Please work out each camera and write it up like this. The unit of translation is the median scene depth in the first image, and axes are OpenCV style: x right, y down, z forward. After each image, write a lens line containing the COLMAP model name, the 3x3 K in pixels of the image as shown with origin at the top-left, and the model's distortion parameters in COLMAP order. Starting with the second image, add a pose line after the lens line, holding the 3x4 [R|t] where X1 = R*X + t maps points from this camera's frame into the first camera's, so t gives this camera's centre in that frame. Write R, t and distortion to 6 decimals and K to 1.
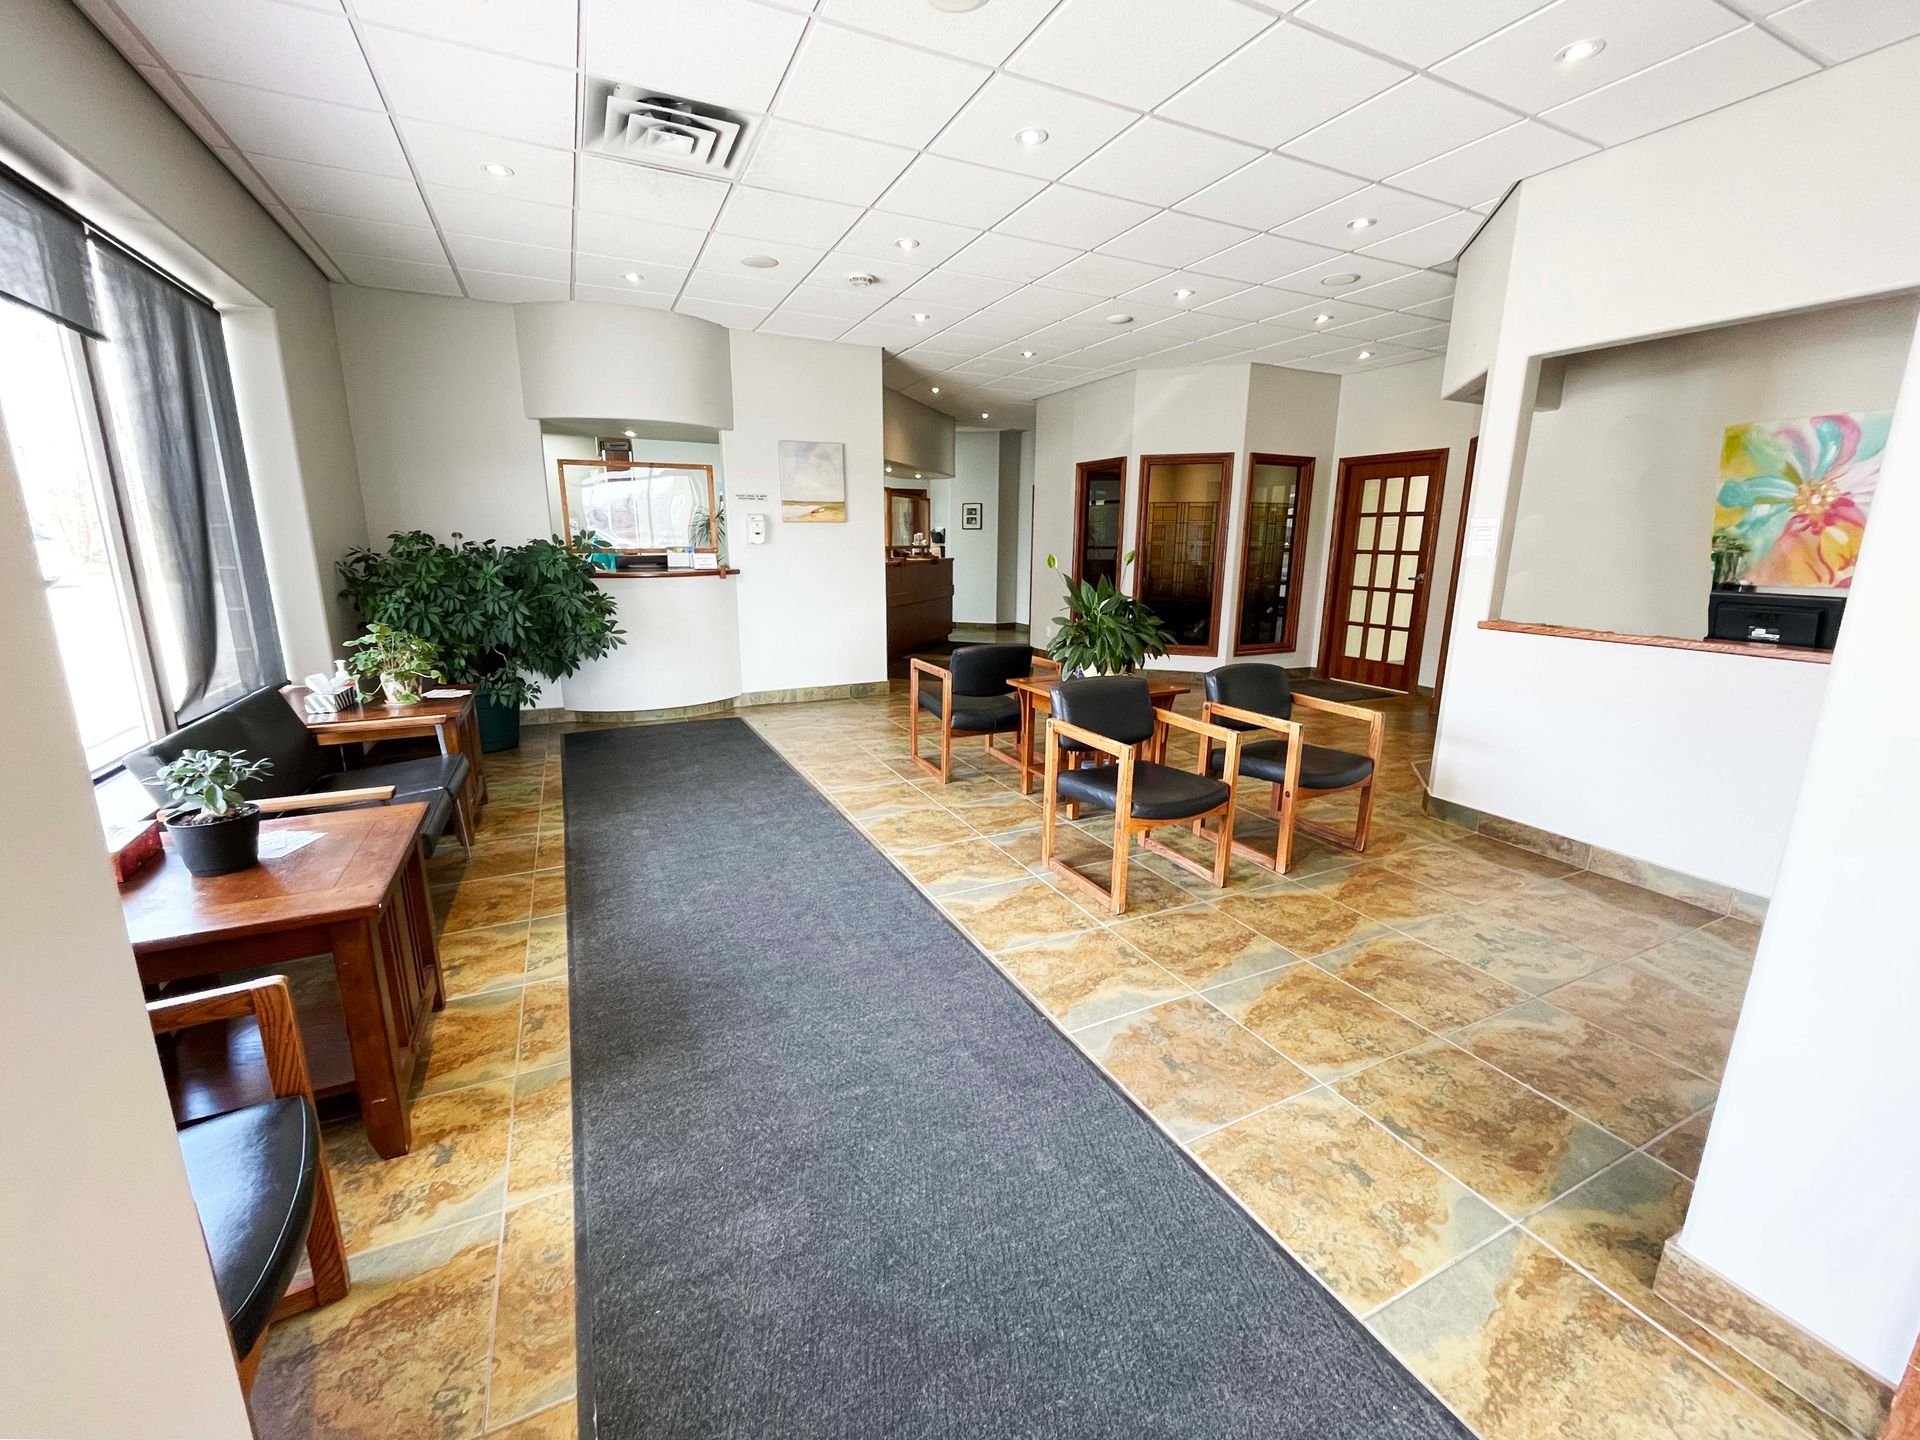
lens RADIAL K [[789.6, 0, 959.9], [0, 789.6, 719.7], [0, 0, 1]] dist [-0.001981, 0.000023]
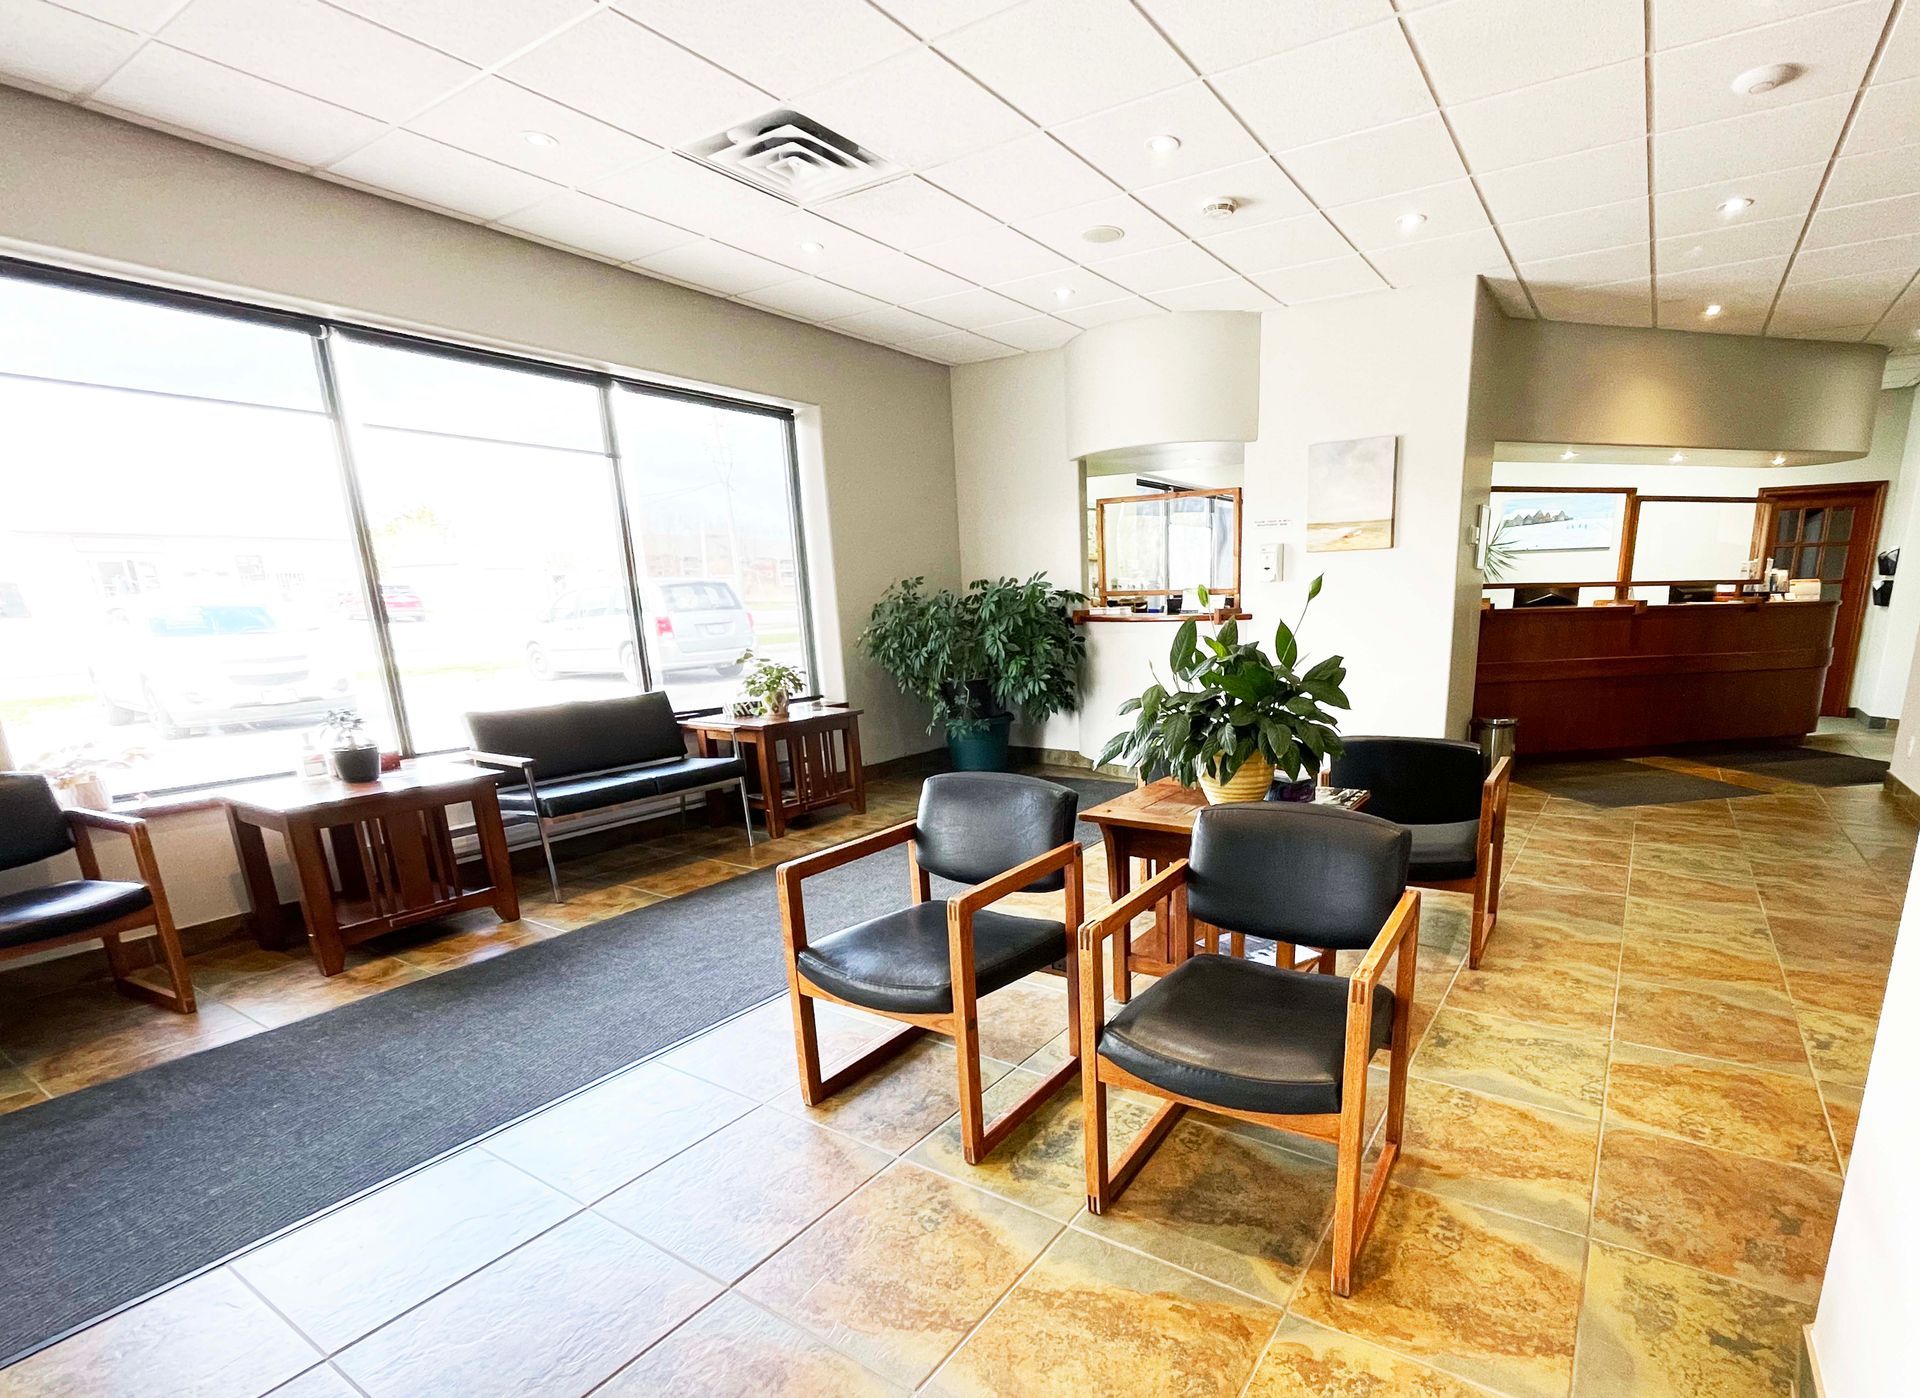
lens RADIAL K [[944.2, 0, 1051.2], [0, 944.2, 782.4], [0, 0, 1]] dist [0.004407, 0.000397]
pose [[0.531340, 0.148554, -0.834032, 0.516872], [-0.173241, 0.982754, 0.064676, -0.059270], [0.829256, 0.110123, 0.547912, 0.388362]]
